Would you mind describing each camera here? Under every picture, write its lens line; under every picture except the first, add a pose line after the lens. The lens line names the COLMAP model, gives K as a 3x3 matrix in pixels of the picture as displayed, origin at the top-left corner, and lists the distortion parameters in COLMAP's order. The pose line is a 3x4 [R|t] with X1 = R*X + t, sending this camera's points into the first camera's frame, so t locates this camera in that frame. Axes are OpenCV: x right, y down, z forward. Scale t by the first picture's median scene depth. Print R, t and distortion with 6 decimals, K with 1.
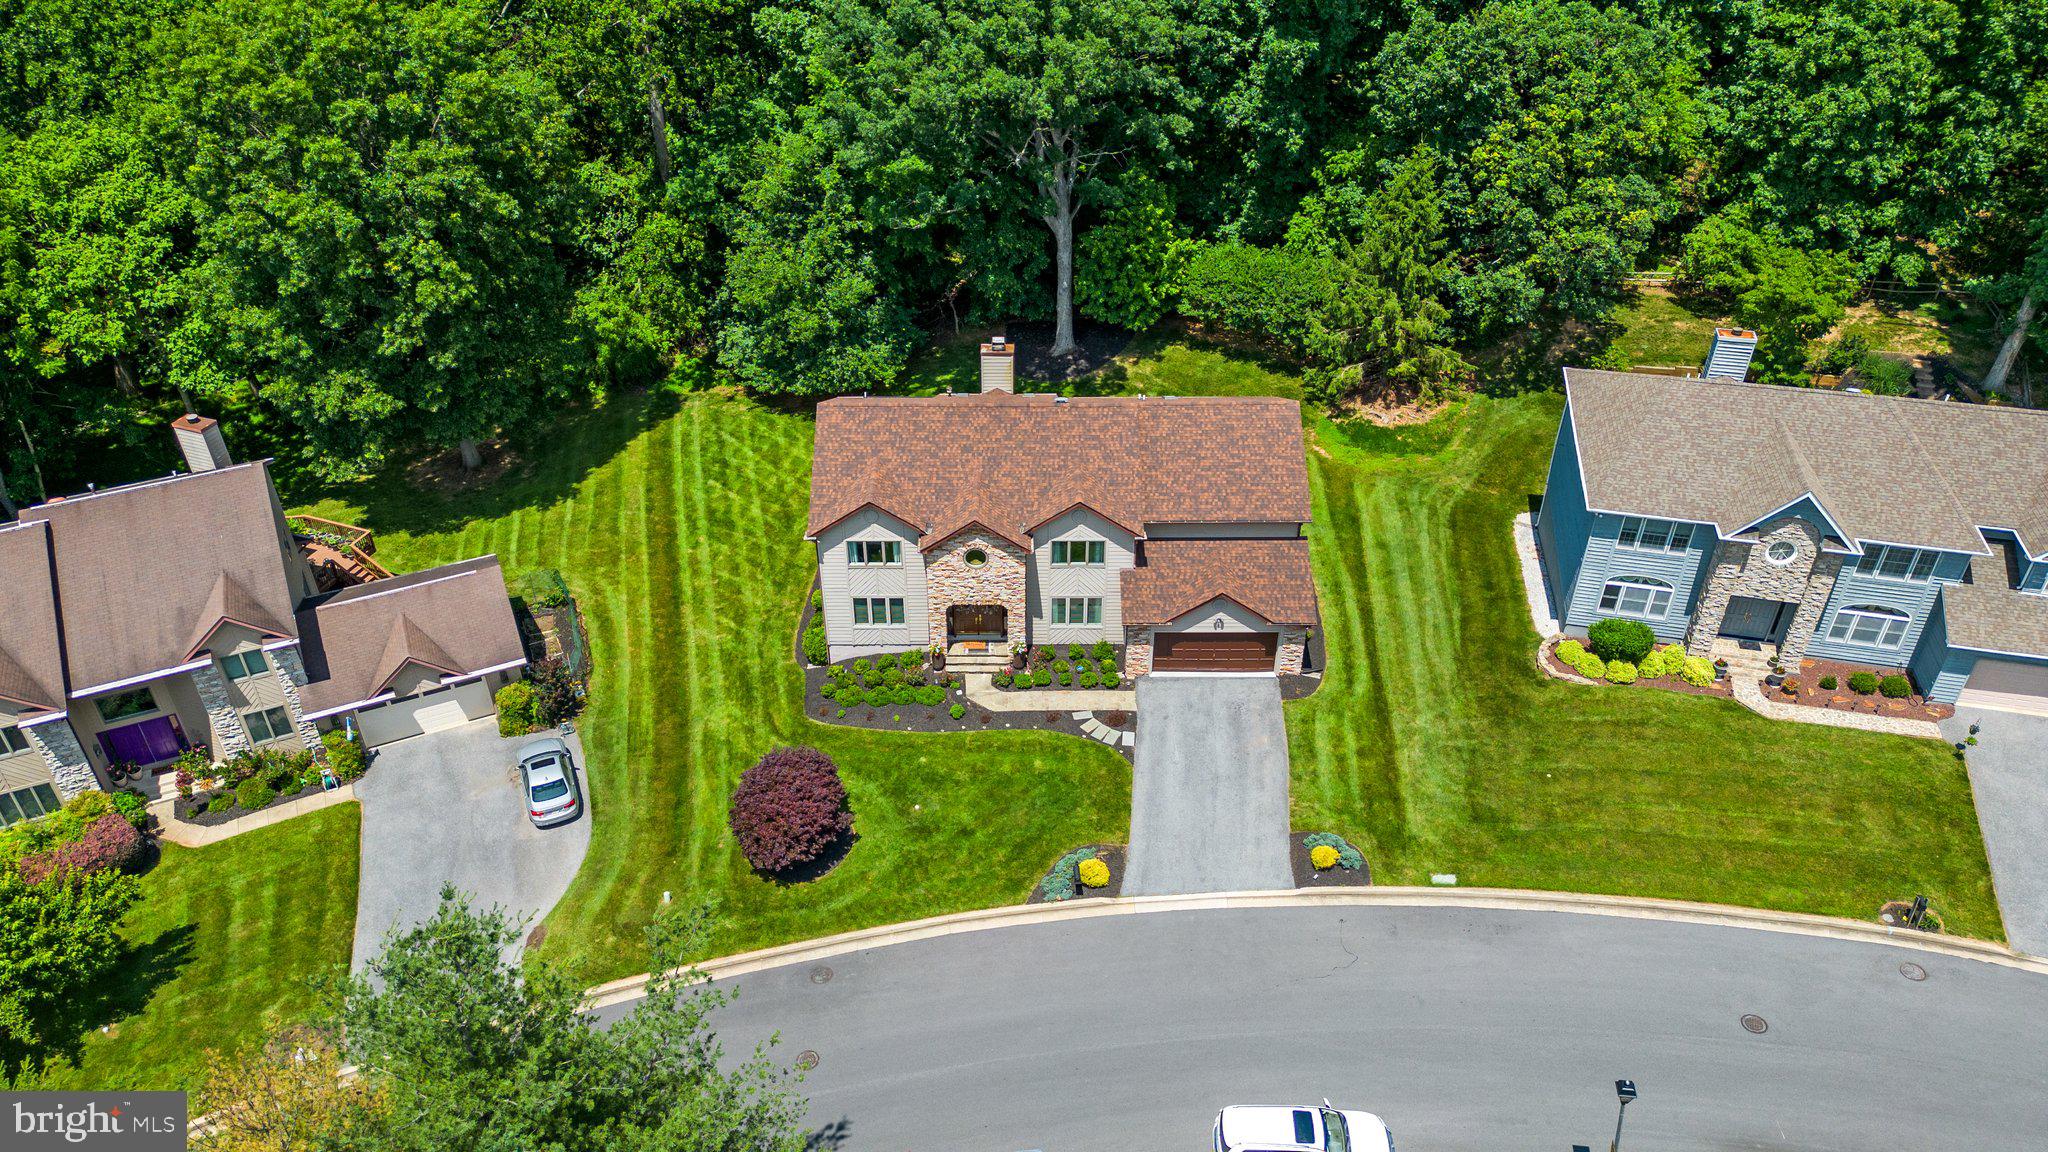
lens RADIAL K [[1453.1, 0, 1023.9], [0, 1453.1, 582.5], [0, 0, 1]] dist [0.052239, -0.051404]
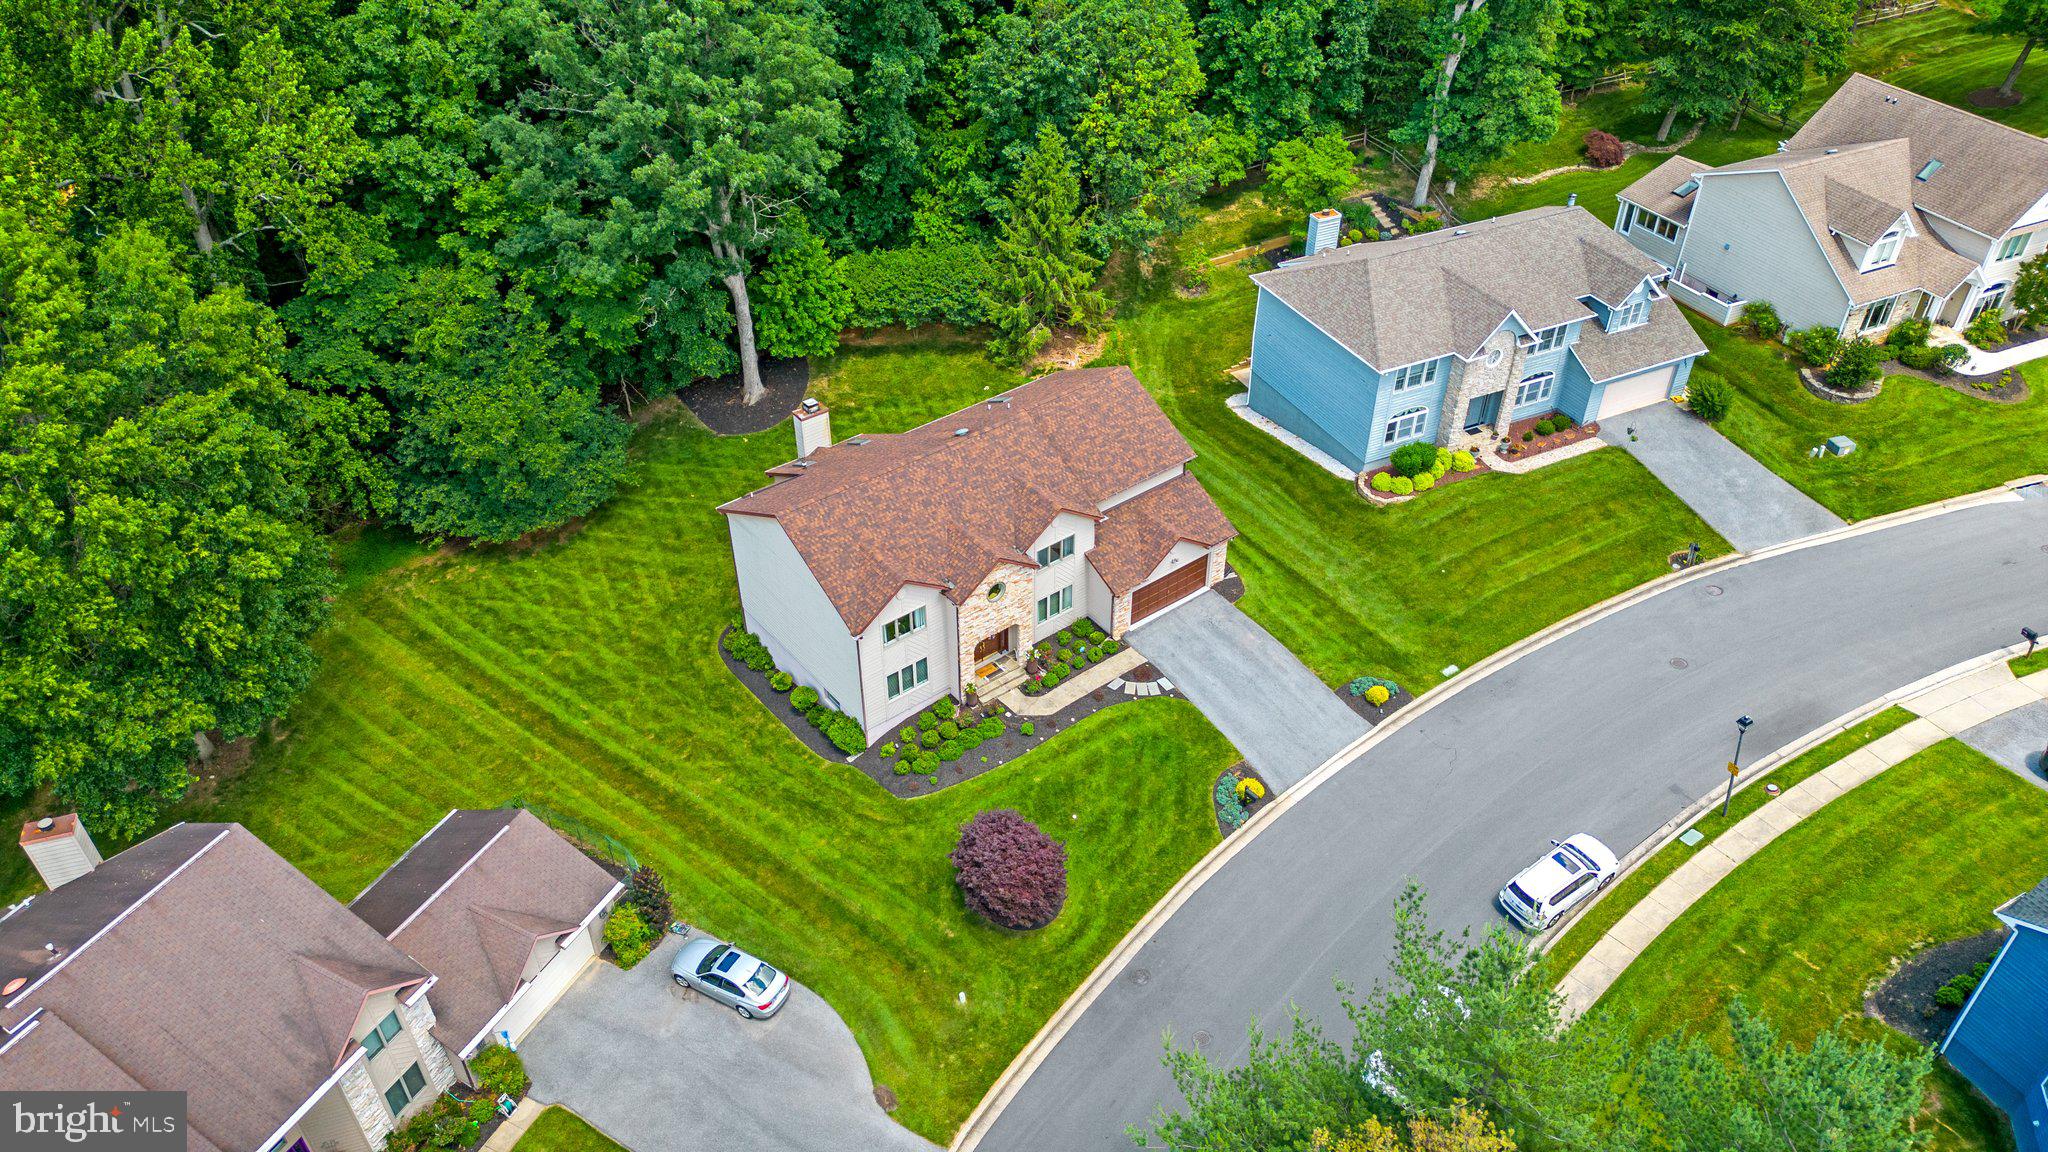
lens RADIAL K [[1453.1, 0, 1025.8], [0, 1453.1, 566.8], [0, 0, 1]] dist [0.052239, -0.051404]
pose [[0.785224, -0.378315, 0.490204, -0.523996], [0.363260, 0.922559, 0.130103, -0.162161], [-0.501462, 0.075912, 0.861843, 0.050154]]
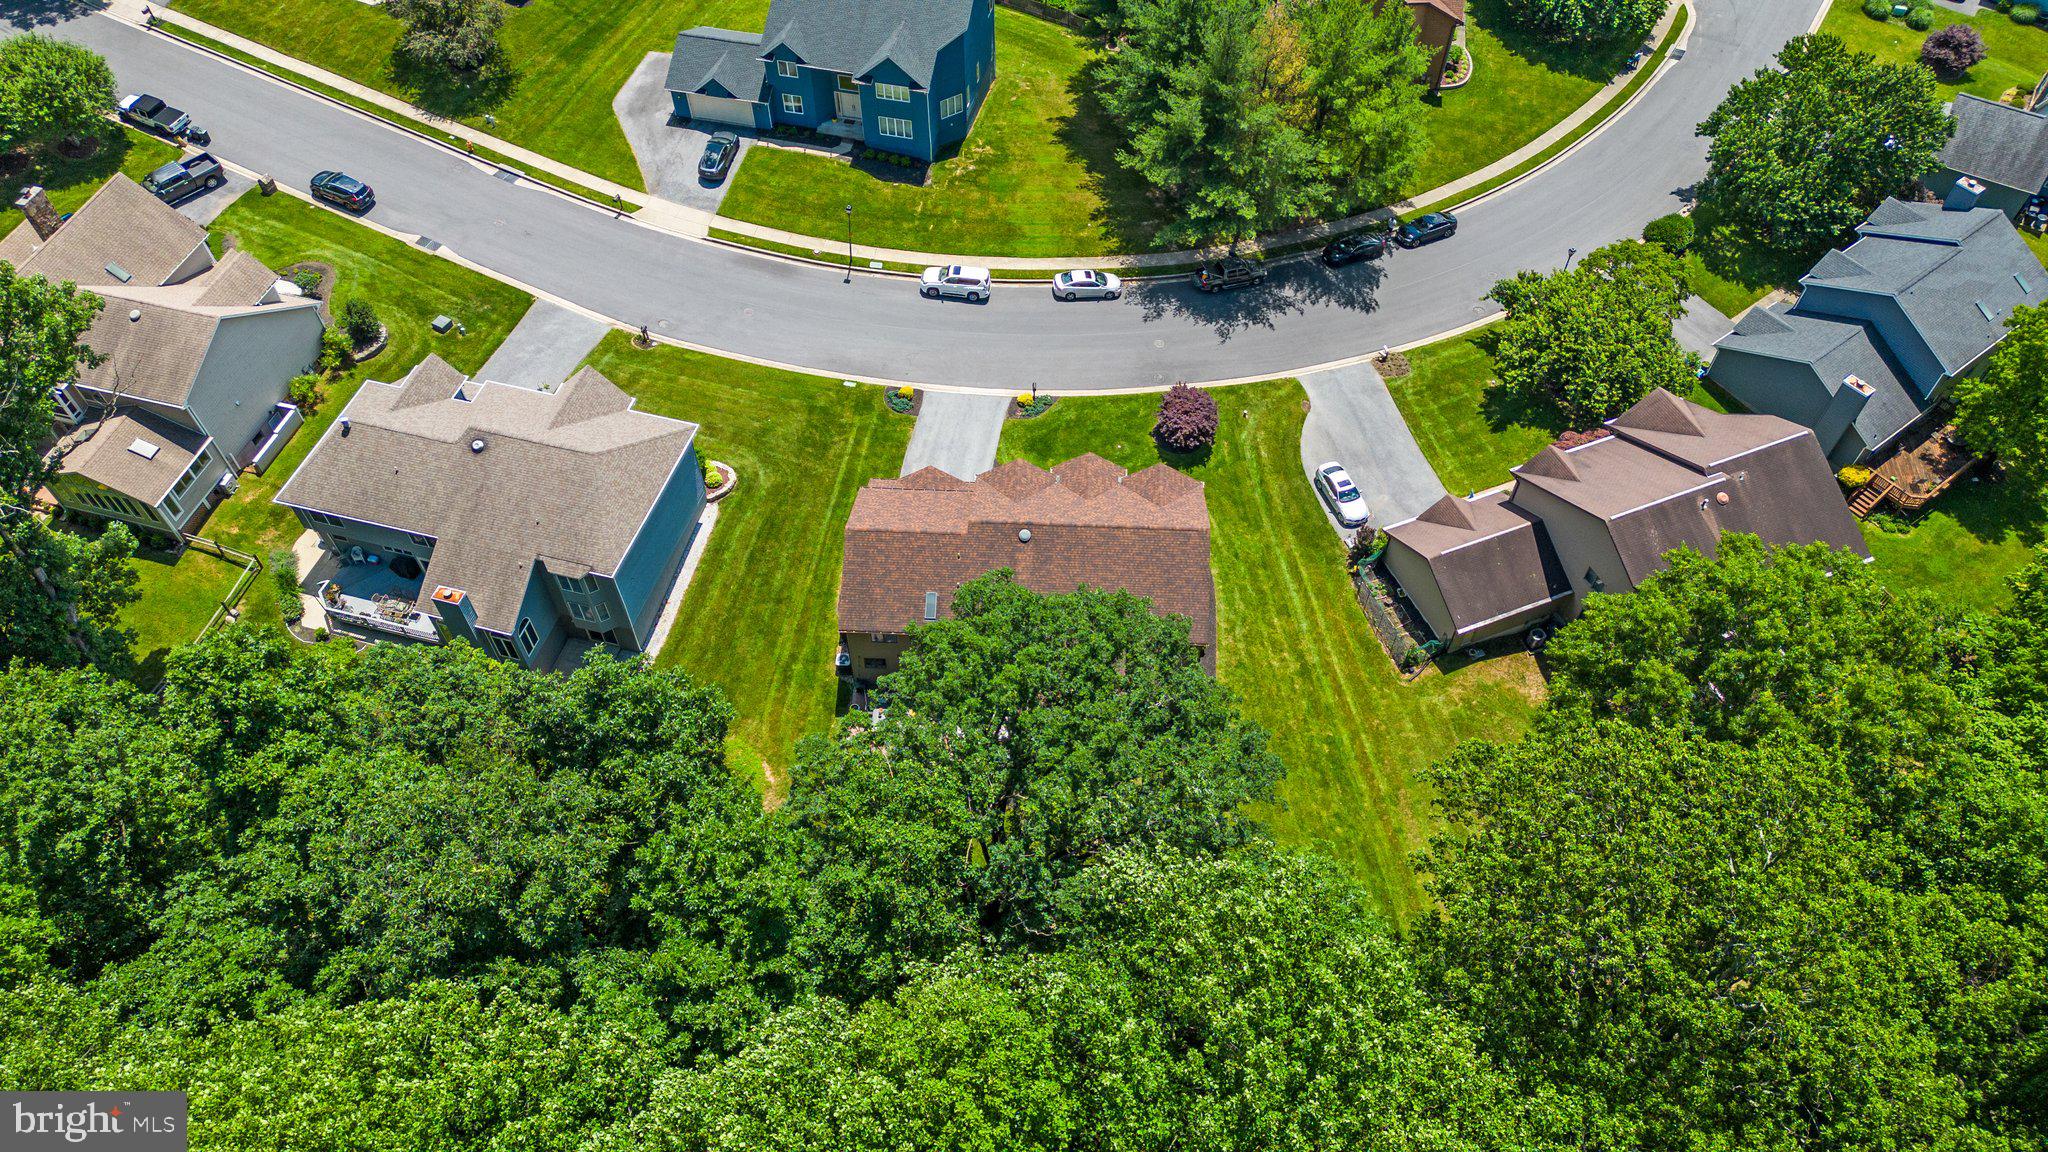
lens RADIAL K [[1453.1, 0, 1015.3], [0, 1453.1, 582.6], [0, 0, 1]] dist [0.052239, -0.051404]
pose [[-0.998593, -0.041008, 0.033610, -0.011130], [0.032388, 0.030124, 0.999021, -1.493346], [-0.041980, 0.998705, -0.028754, 1.122389]]
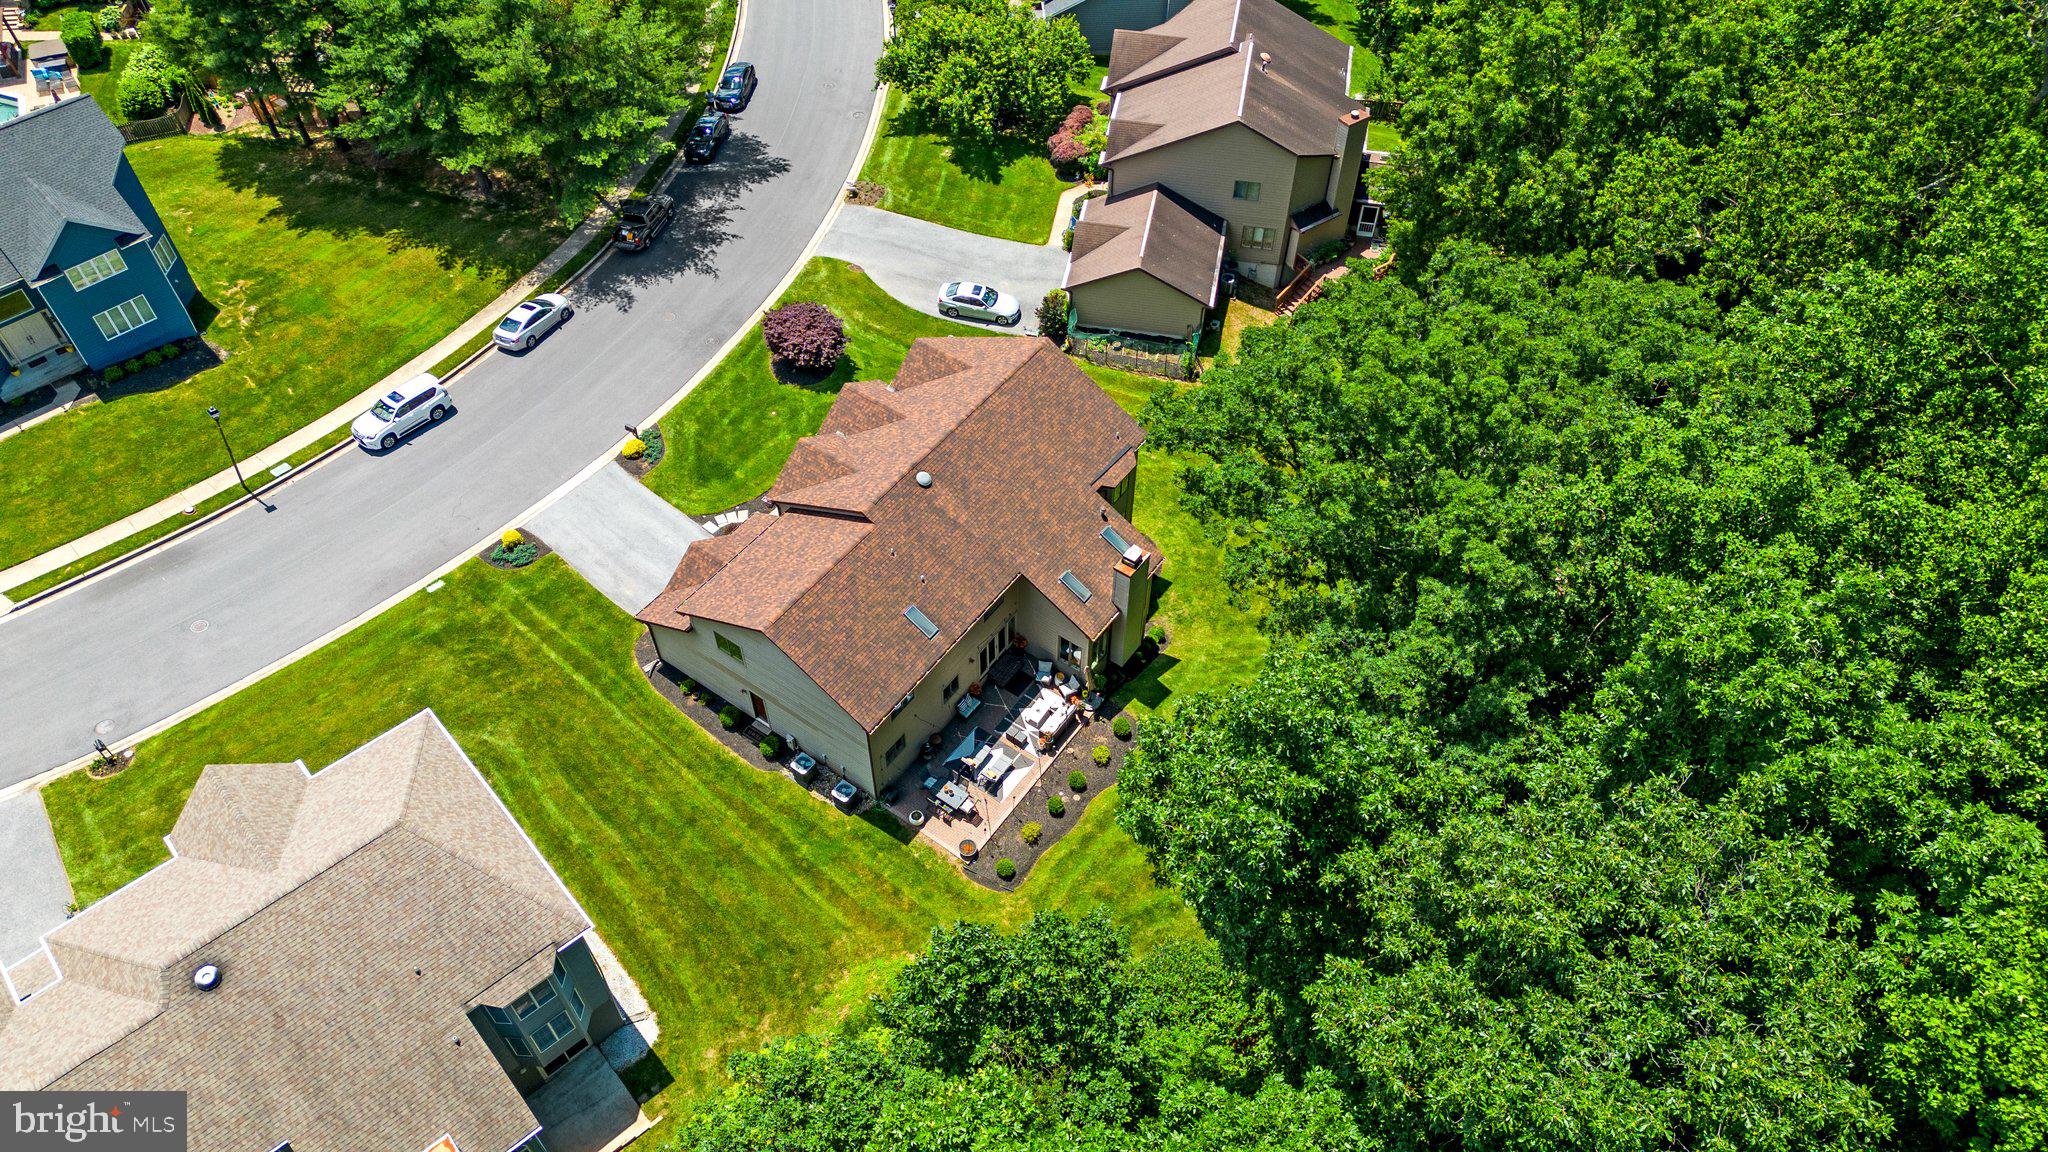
lens RADIAL K [[1453.1, 0, 1023.3], [0, 1453.1, 580.5], [0, 0, 1]] dist [0.052239, -0.051404]
pose [[-0.587727, 0.619427, -0.520468, 0.571242], [-0.470830, 0.261289, 0.842643, -1.022690], [0.657948, 0.740296, 0.138079, 0.995479]]
